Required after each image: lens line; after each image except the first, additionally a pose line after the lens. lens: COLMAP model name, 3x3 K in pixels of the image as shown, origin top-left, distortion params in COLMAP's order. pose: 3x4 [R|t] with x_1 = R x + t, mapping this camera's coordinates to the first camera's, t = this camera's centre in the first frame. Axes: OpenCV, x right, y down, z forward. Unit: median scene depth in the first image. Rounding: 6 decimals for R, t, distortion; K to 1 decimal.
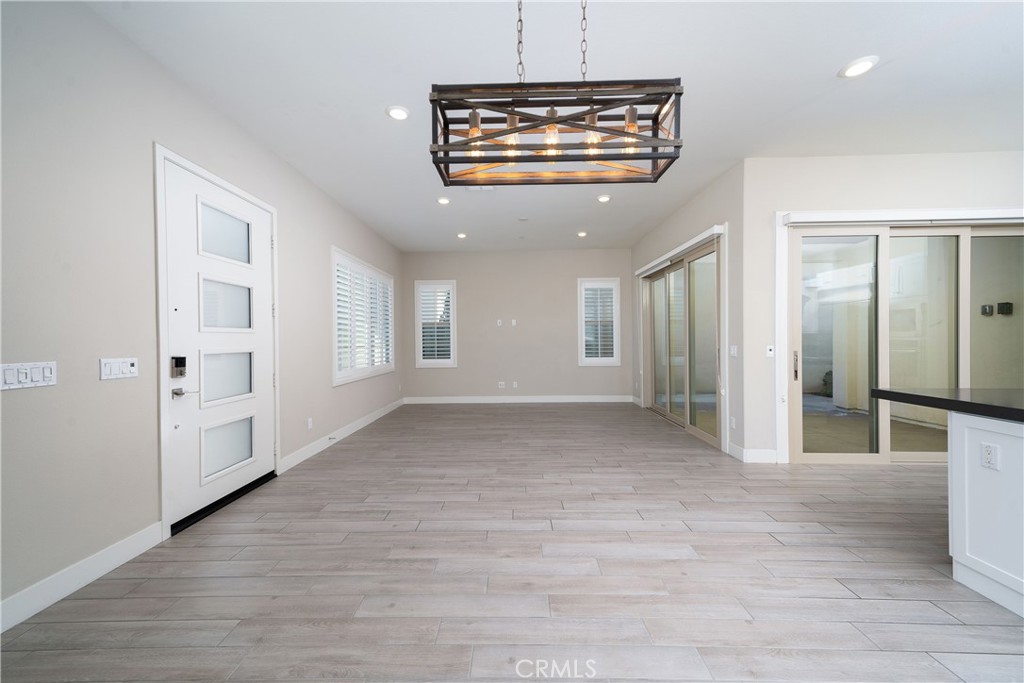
lens RADIAL K [[383.7, 0, 512.0], [0, 383.7, 341.5], [0, 0, 1]] dist [0.016704, -0.000467]
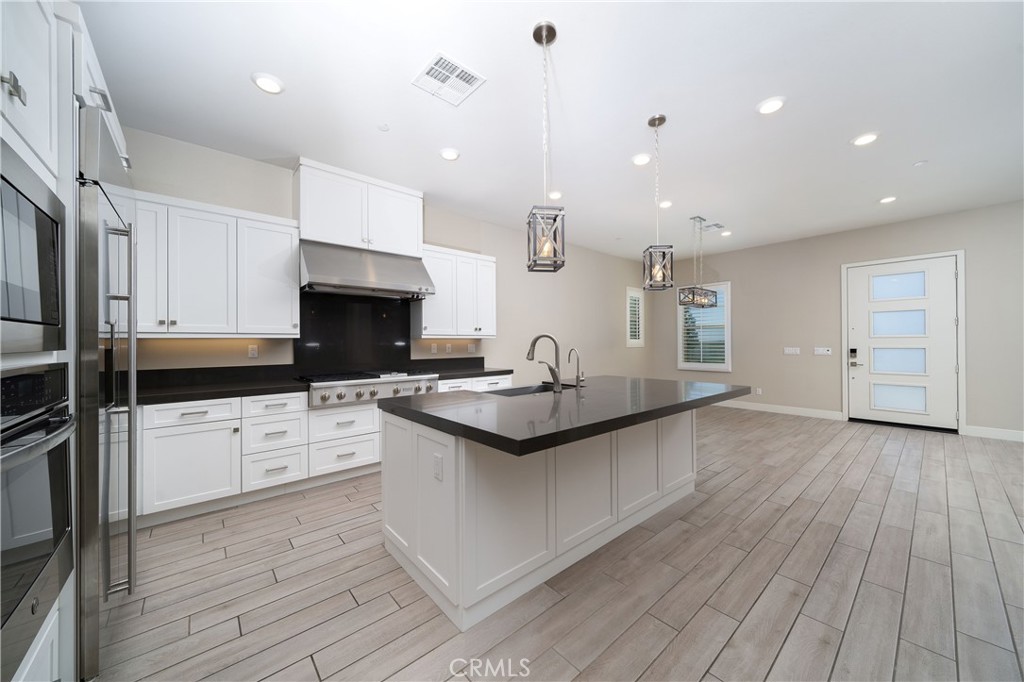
lens RADIAL K [[360.8, 0, 492.5], [0, 360.8, 340.0], [0, 0, 1]] dist [0.001047, -0.000086]
pose [[-0.767562, 0.007065, -0.640936, 1.730835], [0.008300, 0.999965, 0.001083, -0.024832], [0.640921, -0.004489, -0.767593, 1.023440]]
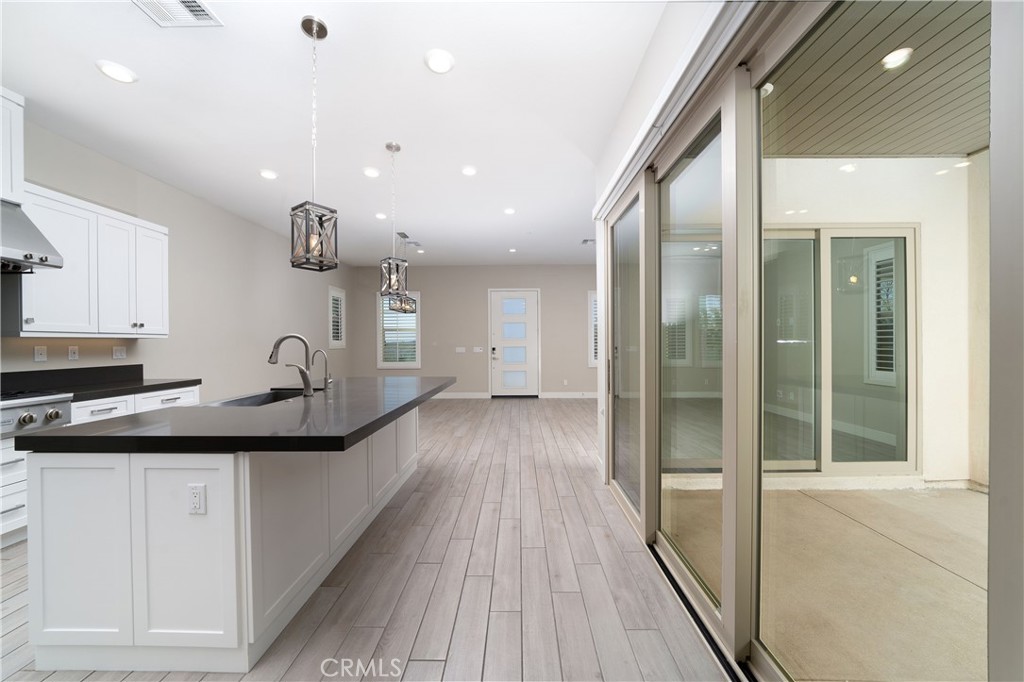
lens RADIAL K [[377.5, 0, 512.0], [0, 377.5, 341.0], [0, 0, 1]] dist [-0.000469, -0.005931]
pose [[-0.001167, 0.005038, -0.999987, 1.901007], [0.000748, 0.999987, 0.005038, -0.026487], [0.999999, -0.000742, -0.001170, 0.932153]]
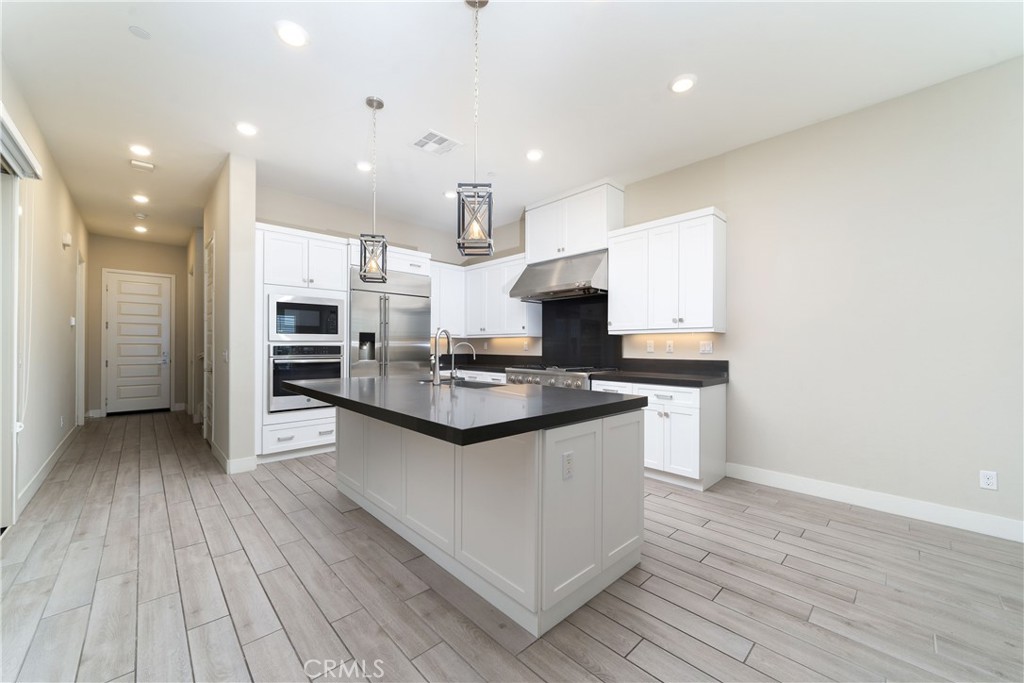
lens RADIAL K [[392.7, 0, 512.0], [0, 392.7, 341.5], [0, 0, 1]] dist [0.000725, 0.000254]
pose [[-0.697610, 0.013080, 0.716358, 0.356261], [0.007536, 0.999912, -0.010919, 0.004426], [-0.716438, -0.002219, -0.697647, 1.005831]]
